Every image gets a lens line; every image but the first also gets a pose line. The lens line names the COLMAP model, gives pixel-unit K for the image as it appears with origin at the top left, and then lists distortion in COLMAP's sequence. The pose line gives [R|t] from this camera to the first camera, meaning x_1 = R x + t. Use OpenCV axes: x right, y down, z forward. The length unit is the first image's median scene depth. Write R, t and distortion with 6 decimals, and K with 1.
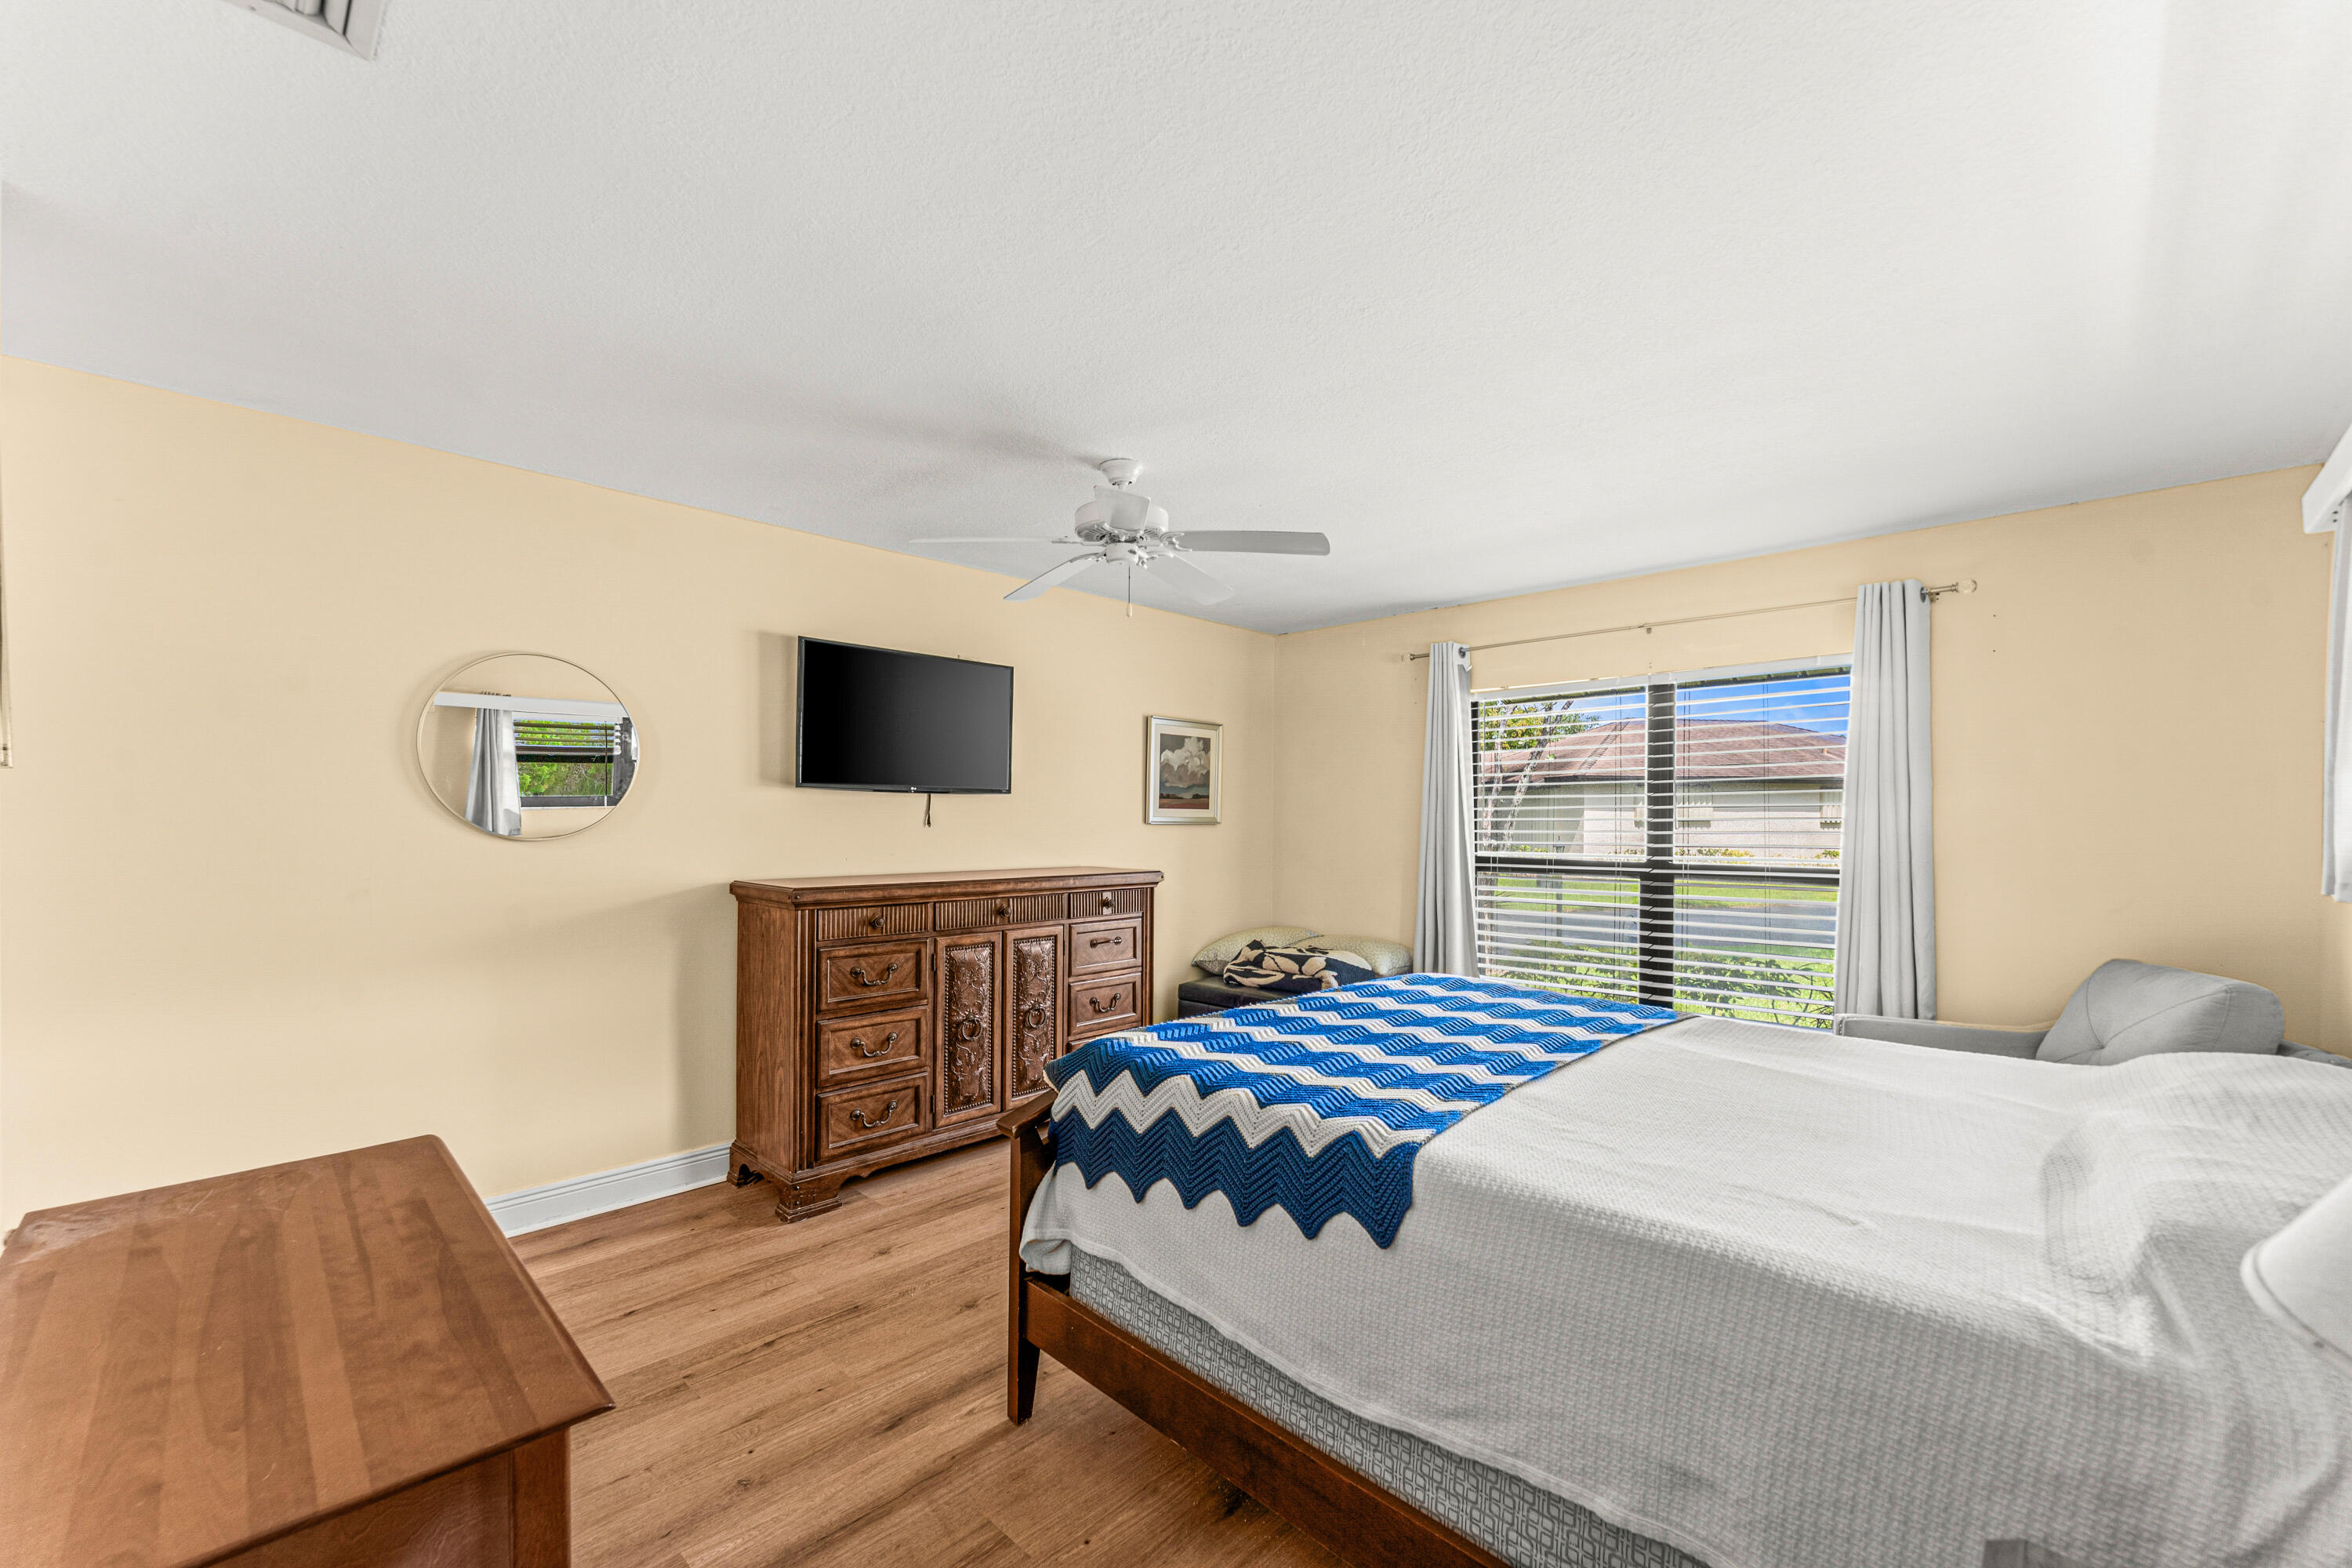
lens RADIAL K [[969.3, 0, 1175.3], [0, 969.3, 825.6], [0, 0, 1]] dist [0.000319, -0.000021]
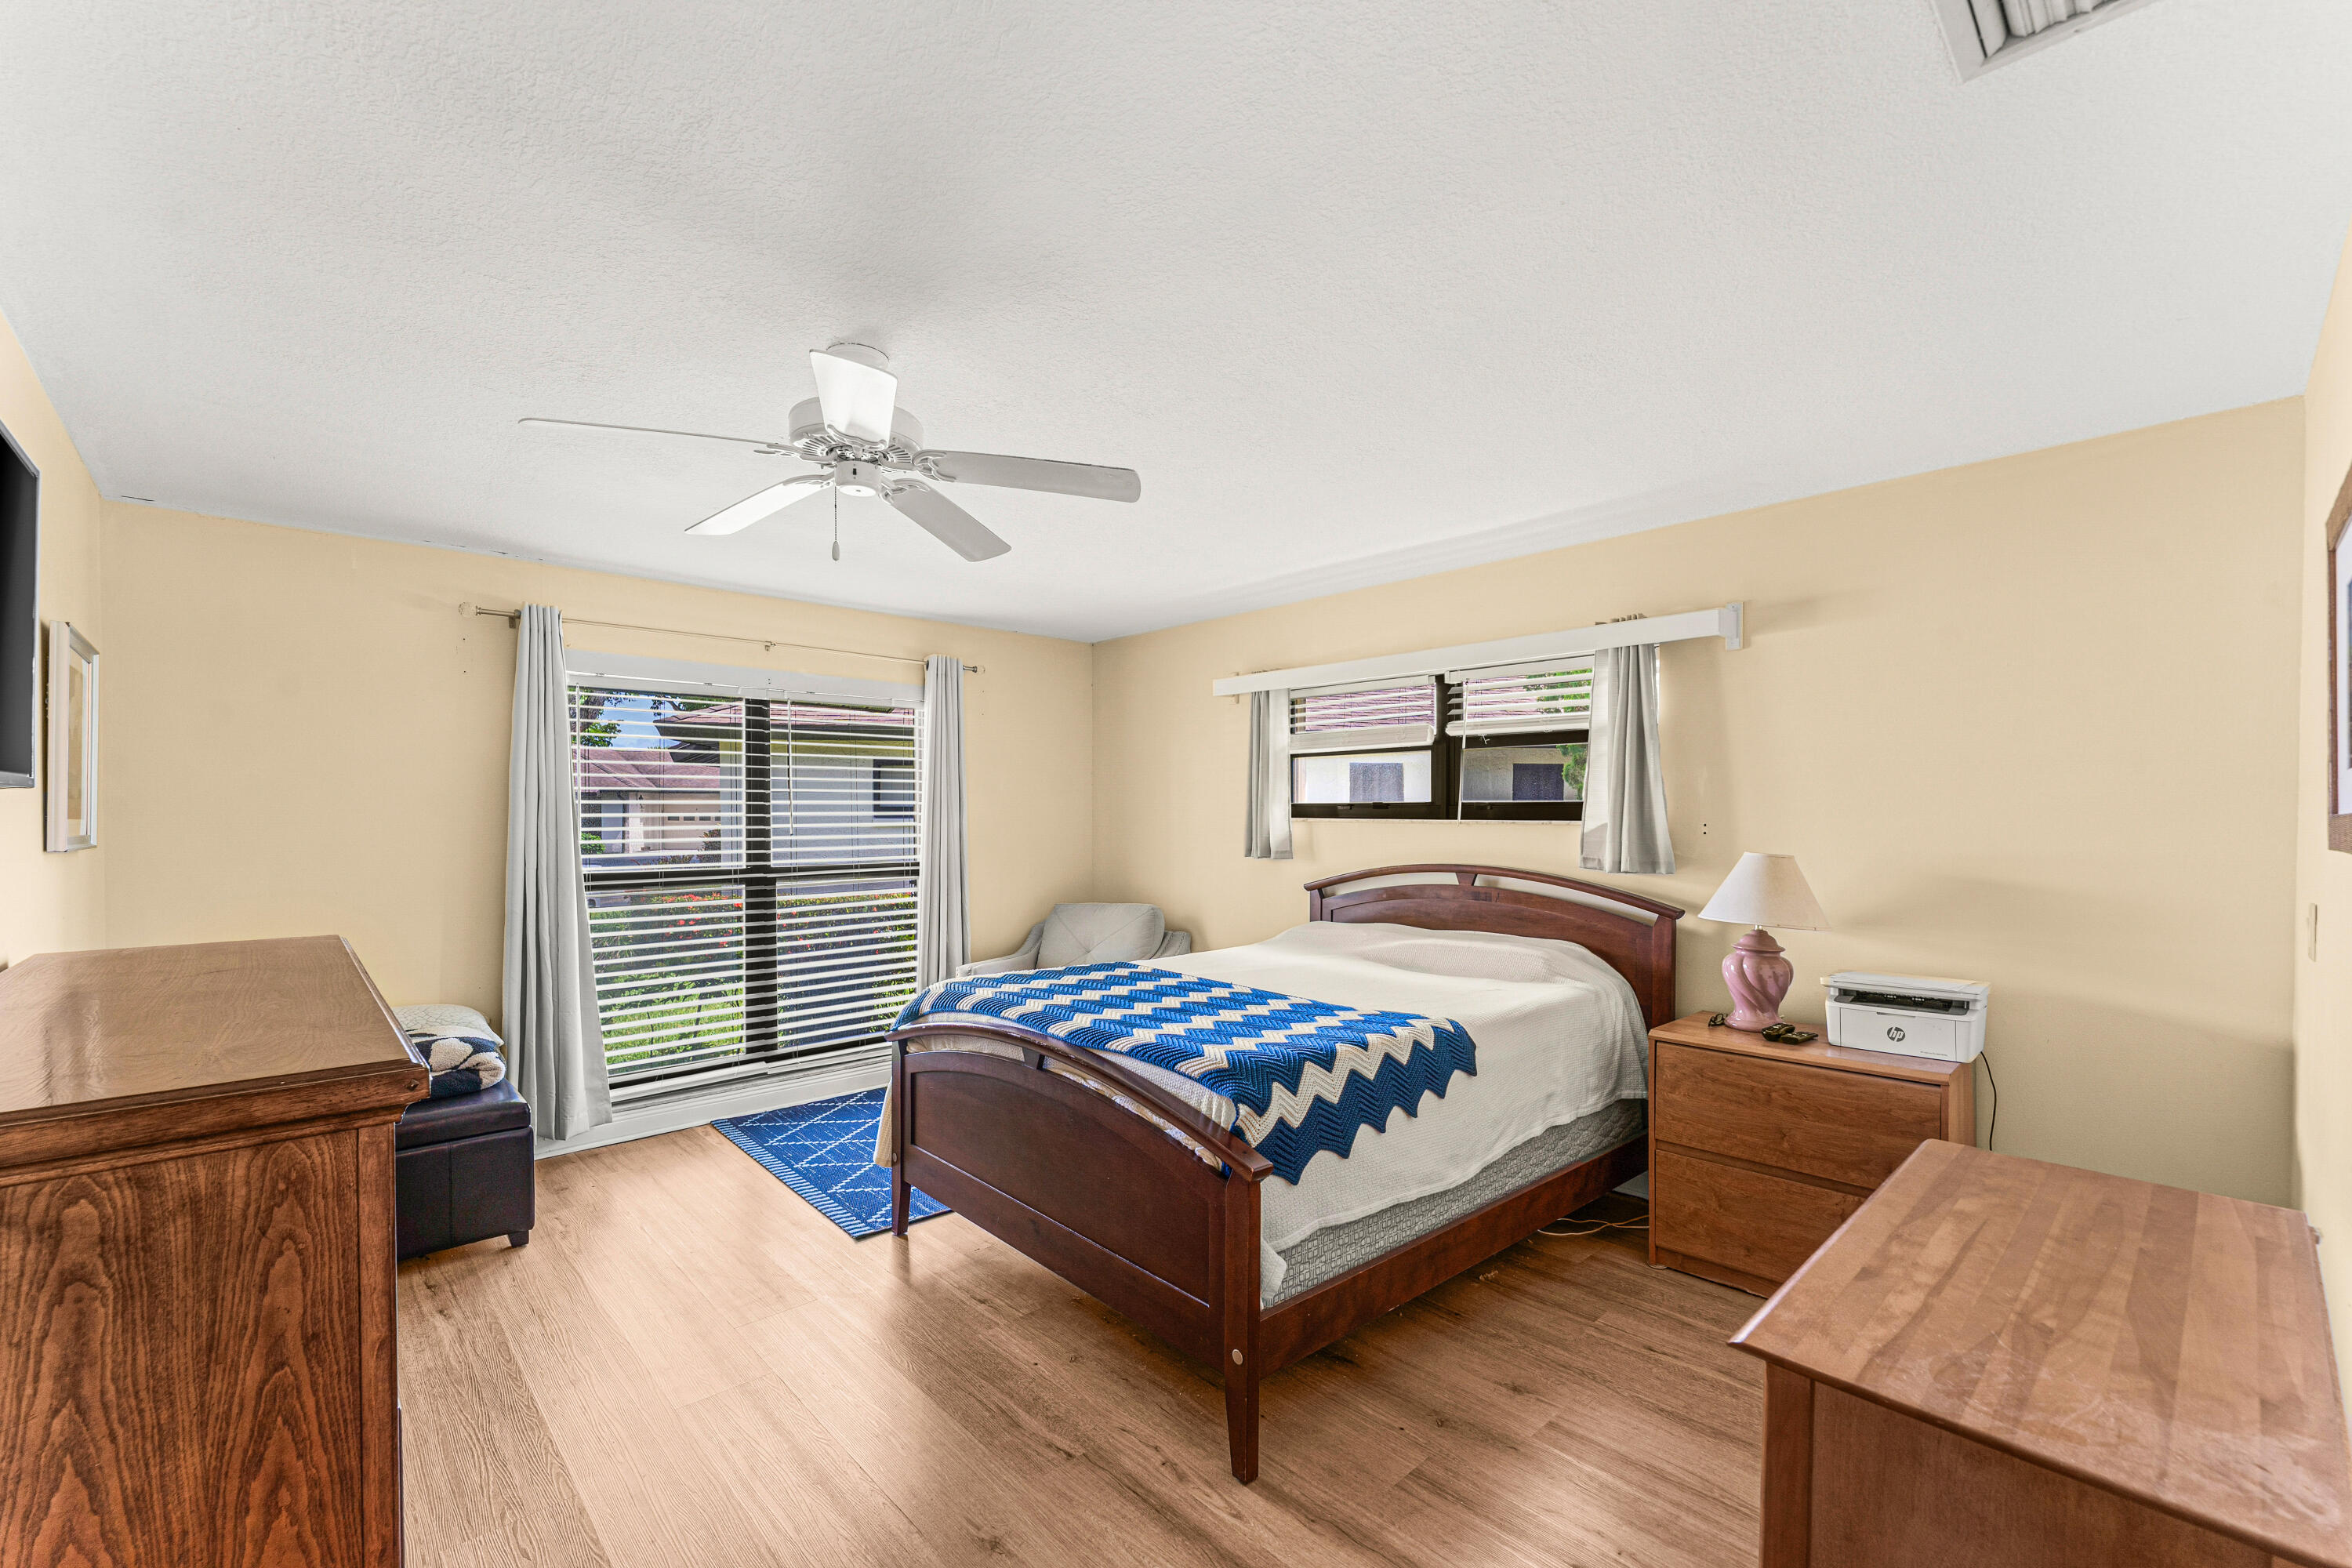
lens RADIAL K [[969.3, 0, 1175.3], [0, 969.3, 825.6], [0, 0, 1]] dist [0.000319, -0.000021]
pose [[0.036969, -0.012398, 0.999240, -0.662179], [0.009144, 0.999885, 0.012068, -0.019757], [-0.999275, 0.008691, 0.037078, 0.624151]]
